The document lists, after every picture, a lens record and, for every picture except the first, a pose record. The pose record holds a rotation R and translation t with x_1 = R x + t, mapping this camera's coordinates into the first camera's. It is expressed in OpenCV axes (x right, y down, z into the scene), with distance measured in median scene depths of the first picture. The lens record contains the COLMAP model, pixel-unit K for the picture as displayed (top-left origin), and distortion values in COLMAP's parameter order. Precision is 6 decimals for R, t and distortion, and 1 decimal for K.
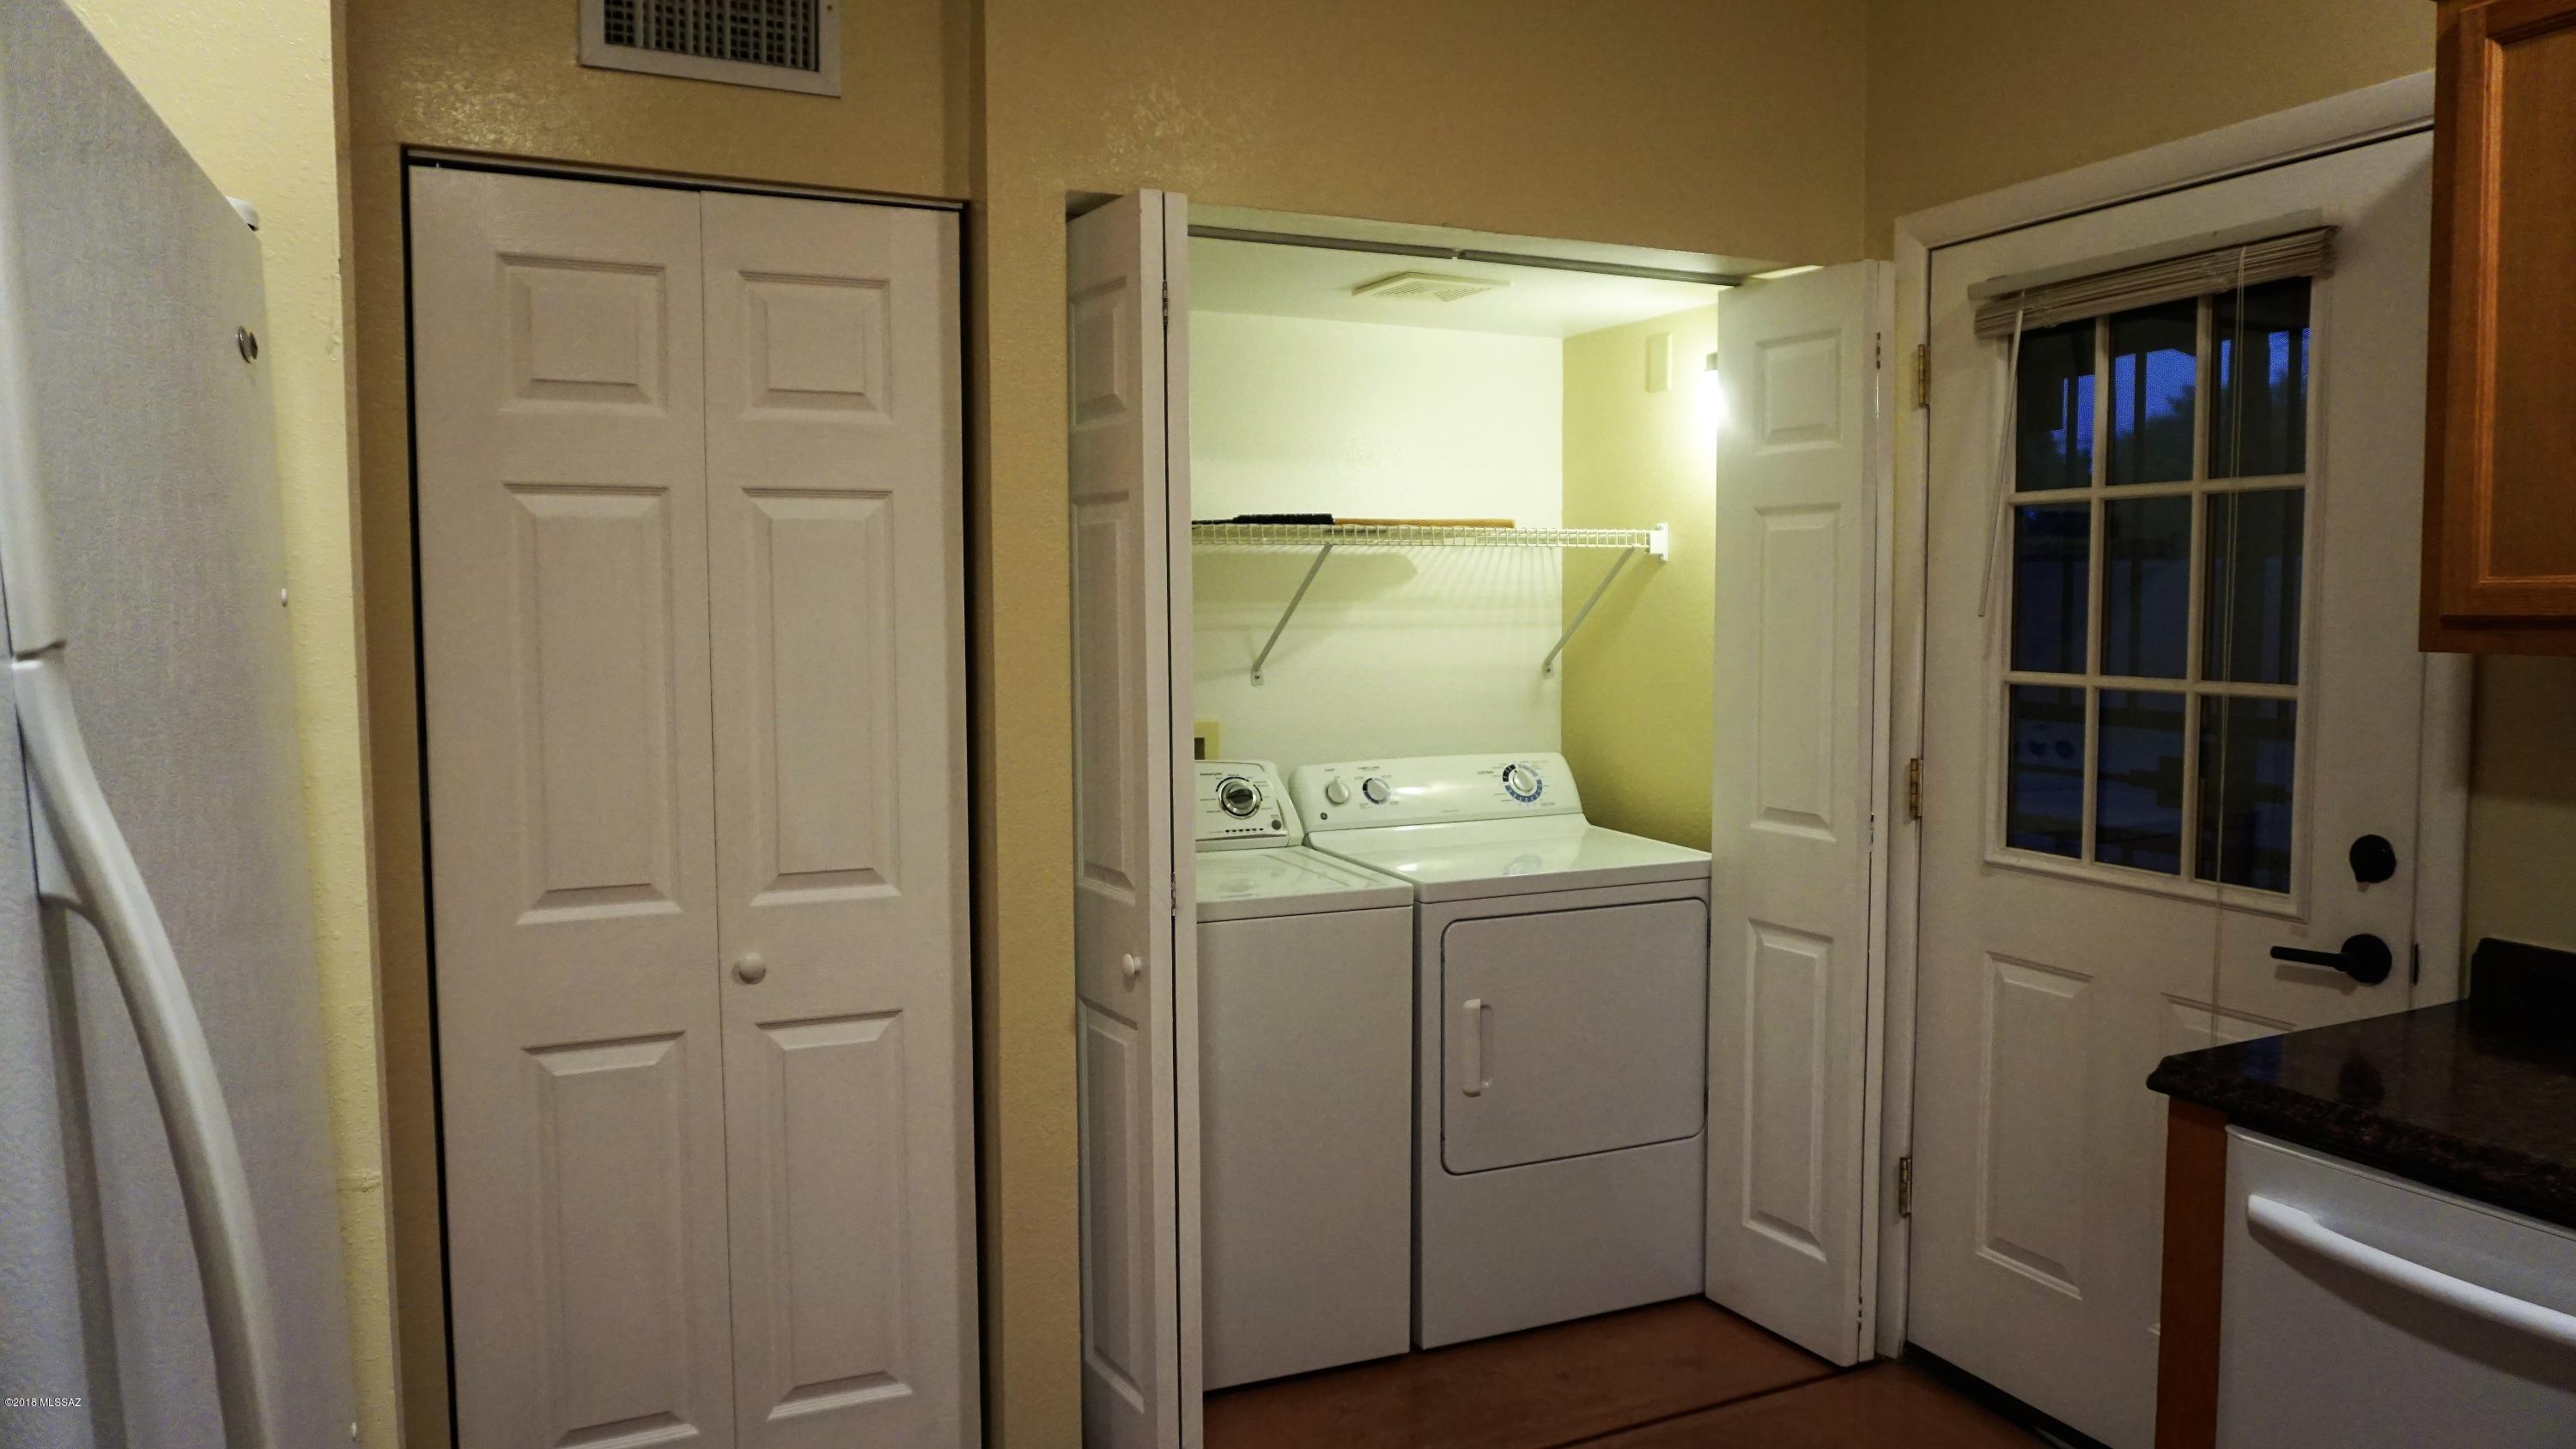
lens RADIAL K [[1714.7, 0, 1291.5], [0, 1714.7, 706.4], [0, 0, 1]] dist [-0.055287, 0.031667]
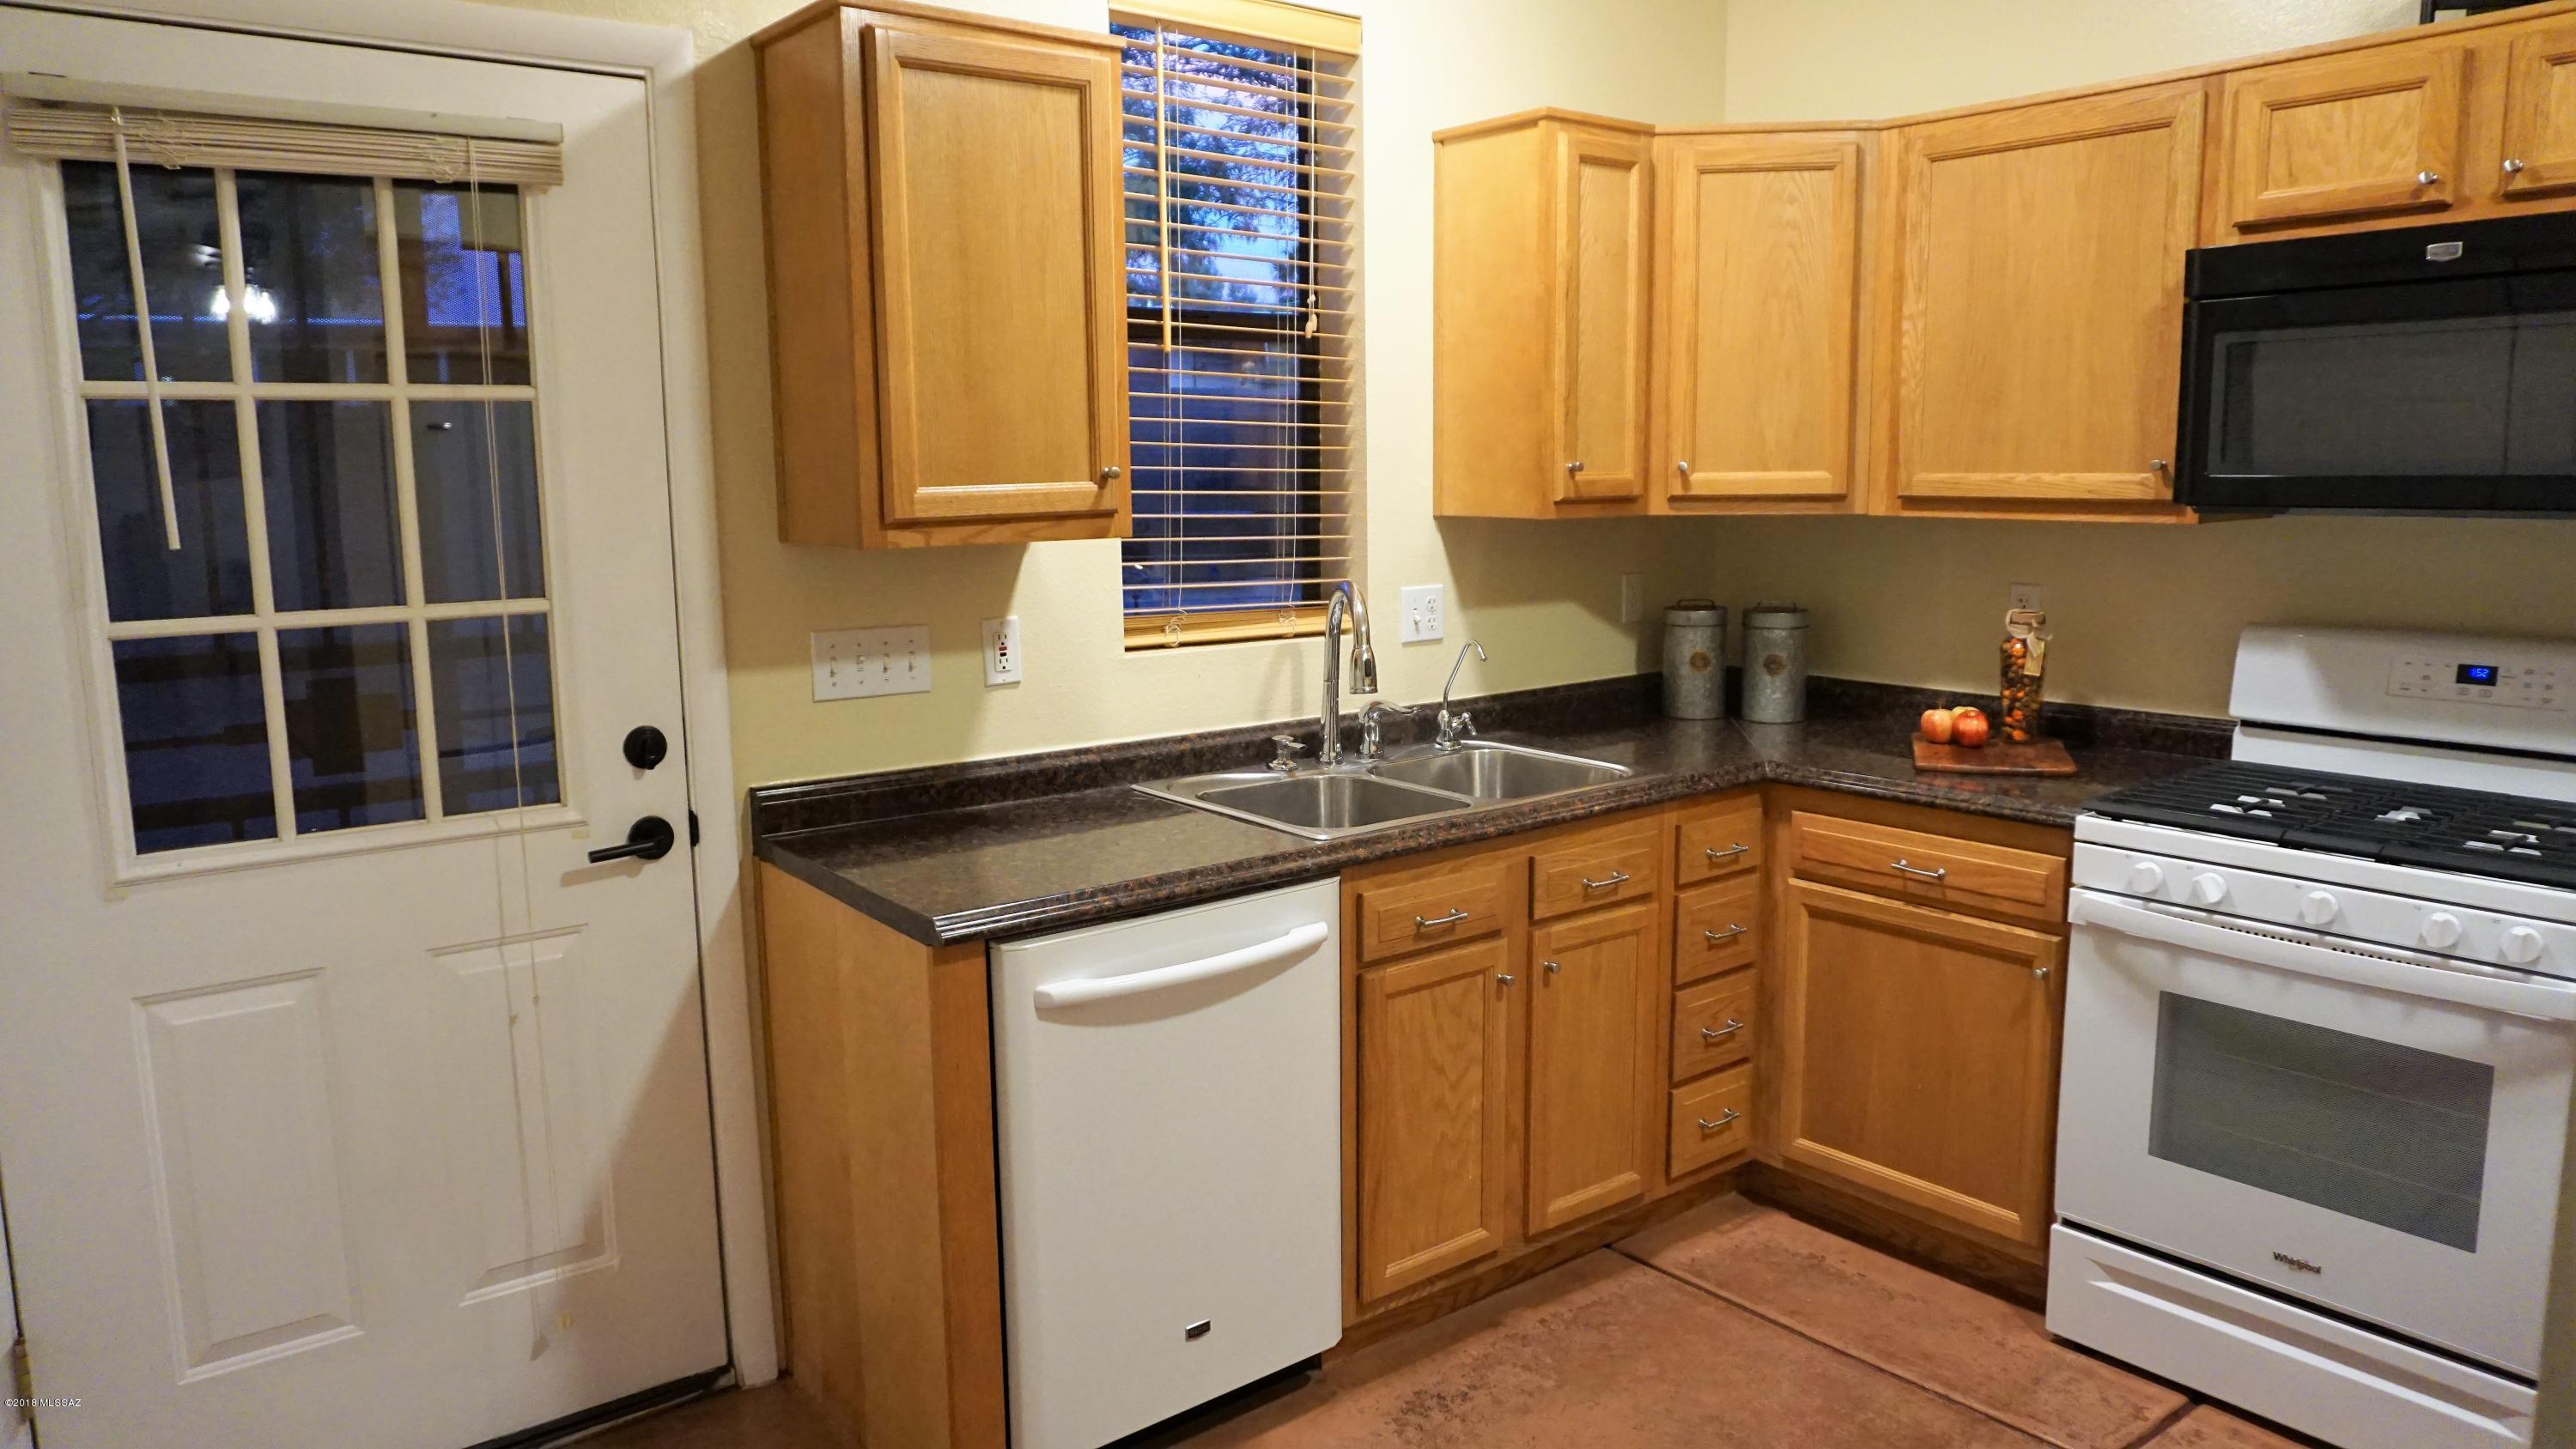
lens RADIAL K [[1714.7, 0, 1268.3], [0, 1714.7, 716.7], [0, 0, 1]] dist [-0.055287, 0.031667]
pose [[-0.221800, -0.135611, 0.965616, -0.485935], [0.078624, 0.984570, 0.156332, -0.066375], [-0.971917, 0.110595, -0.207716, 0.793034]]
